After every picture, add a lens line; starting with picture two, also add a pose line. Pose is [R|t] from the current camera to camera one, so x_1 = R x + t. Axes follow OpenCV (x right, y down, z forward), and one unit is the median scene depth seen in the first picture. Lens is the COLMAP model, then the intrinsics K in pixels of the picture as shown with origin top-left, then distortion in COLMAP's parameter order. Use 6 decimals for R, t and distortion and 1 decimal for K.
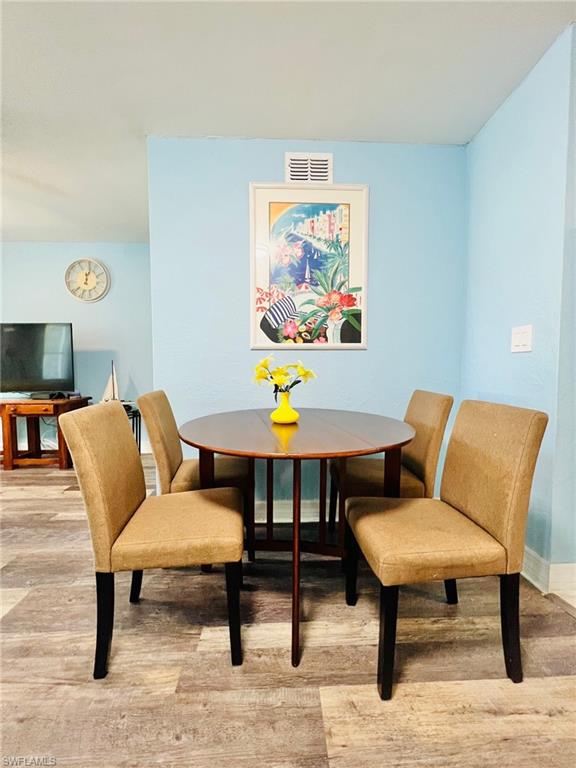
lens RADIAL K [[308.1, 0, 289.0], [0, 308.1, 382.4], [0, 0, 1]] dist [-0.000975, 0.000707]
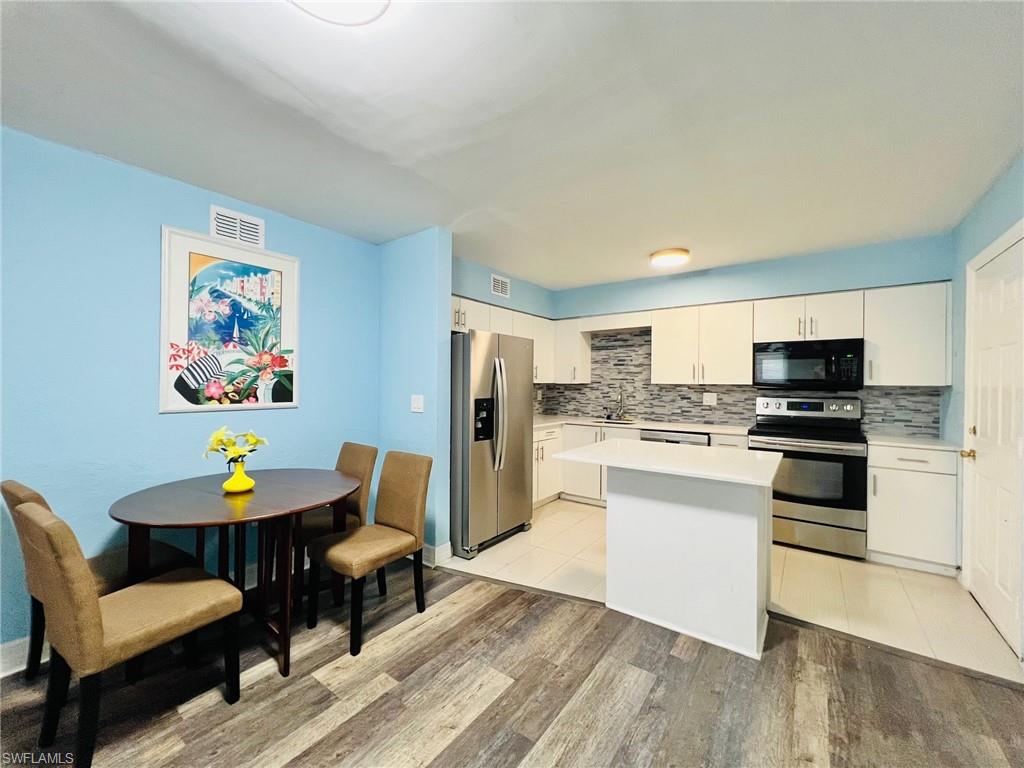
lens RADIAL K [[410.9, 0, 508.7], [0, 410.9, 383.7], [0, 0, 1]] dist [-0.000975, 0.000707]
pose [[0.630486, 0.007747, 0.776162, -0.410600], [0.030486, 0.998931, -0.034735, -0.124207], [-0.775602, 0.045562, 0.629576, -0.483334]]
